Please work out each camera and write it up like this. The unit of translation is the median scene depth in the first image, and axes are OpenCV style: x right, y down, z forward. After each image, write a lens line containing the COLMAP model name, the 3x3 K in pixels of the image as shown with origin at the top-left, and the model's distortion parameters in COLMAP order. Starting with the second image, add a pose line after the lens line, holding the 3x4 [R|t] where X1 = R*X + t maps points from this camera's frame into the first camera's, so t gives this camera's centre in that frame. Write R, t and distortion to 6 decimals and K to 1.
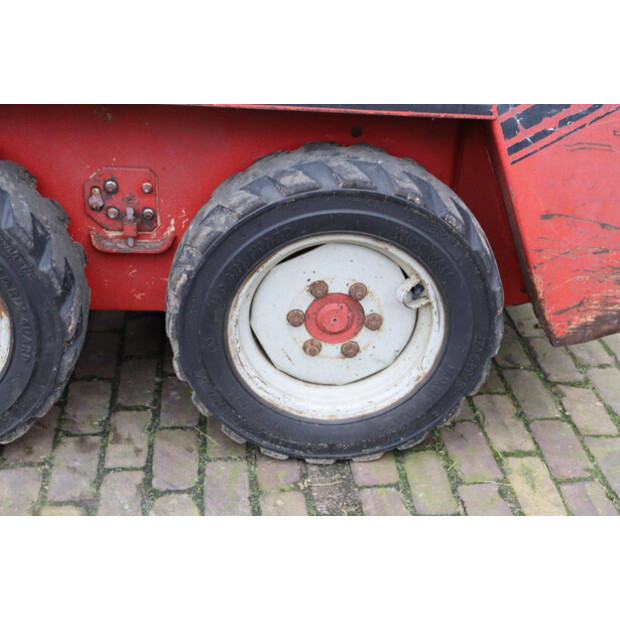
lens RADIAL K [[884.5, 0, 309.3], [0, 884.5, 307.4], [0, 0, 1]] dist [0.109964, 0.000000]
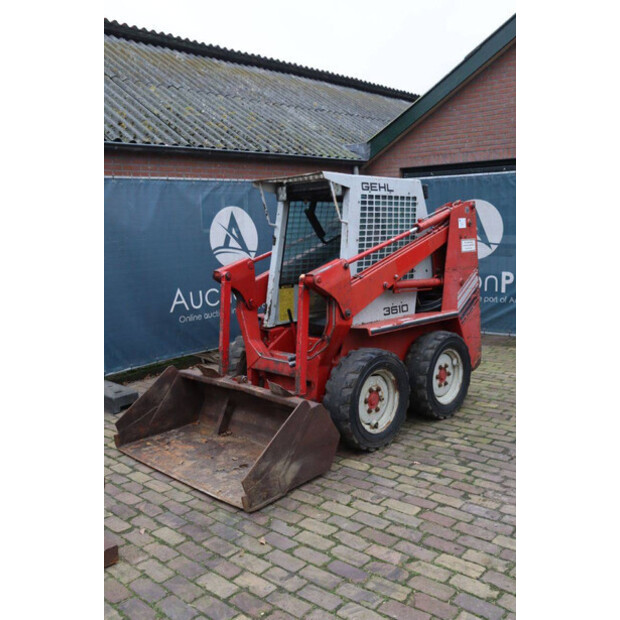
lens RADIAL K [[583.8, 0, 307.2], [0, 583.8, 320.3], [0, 0, 1]] dist [-0.088843, 0.000000]
pose [[0.735536, -0.172017, 0.655284, -1.952506], [0.399719, 0.891128, -0.214745, 0.104302], [-0.547002, 0.419882, 0.724215, -0.571355]]
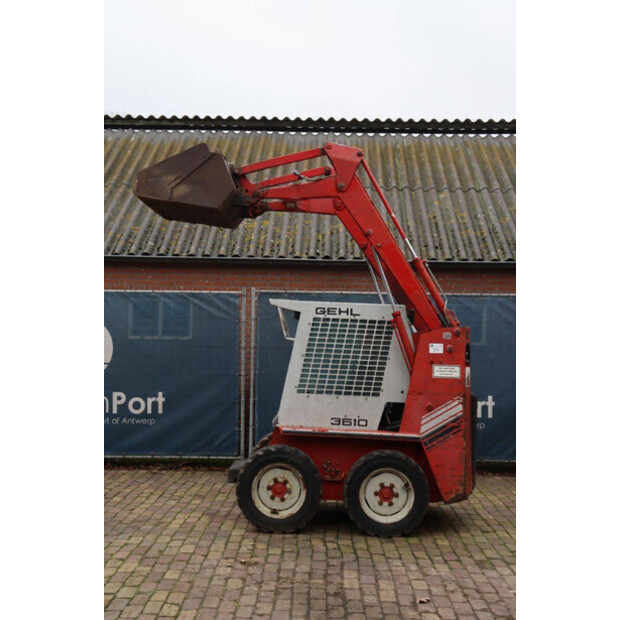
lens RADIAL K [[834.0, 0, 317.2], [0, 834.0, 334.3], [0, 0, 1]] dist [0.048471, 0.000000]
pose [[0.994487, -0.014556, -0.103847, 0.115269], [-0.040476, 0.860287, -0.508201, 1.251280], [0.096735, 0.509602, 0.854955, -2.446409]]
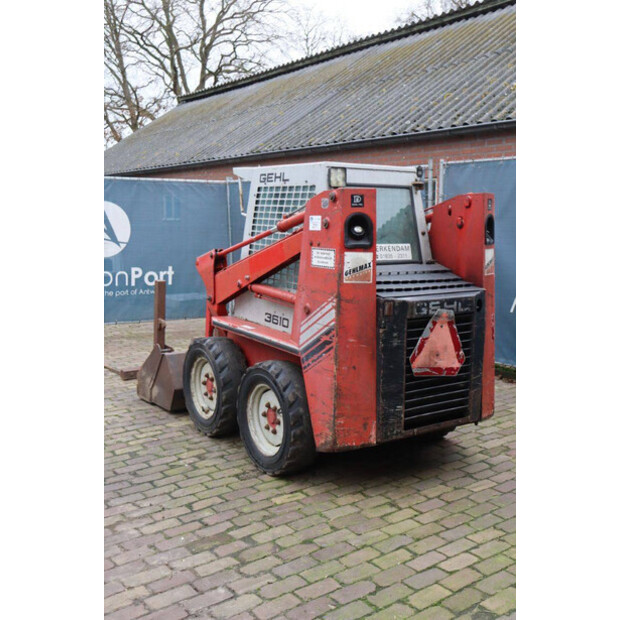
lens RADIAL K [[685.1, 0, 306.6], [0, 685.1, 315.5], [0, 0, 1]] dist [-0.037223, 0.000000]
pose [[0.520183, 0.091281, -0.849163, 1.938437], [-0.426306, 0.889300, -0.165553, 0.037057], [0.740049, 0.448121, 0.501513, -0.194894]]
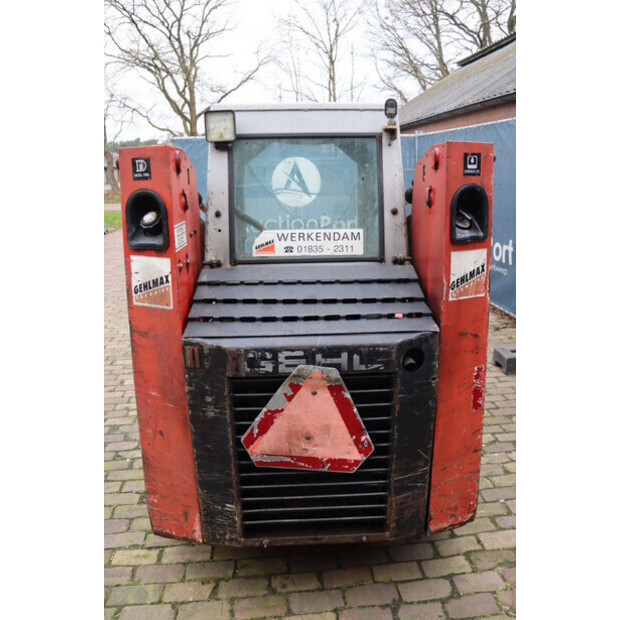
lens RADIAL K [[501.7, 0, 312.7], [0, 501.7, 314.1], [0, 0, 1]] dist [-0.153022, 0.111974]
pose [[0.003889, 0.257214, -0.966347, 1.194155], [-0.498068, 0.838458, 0.221169, -0.726528], [0.867129, 0.480446, 0.131371, 0.954058]]
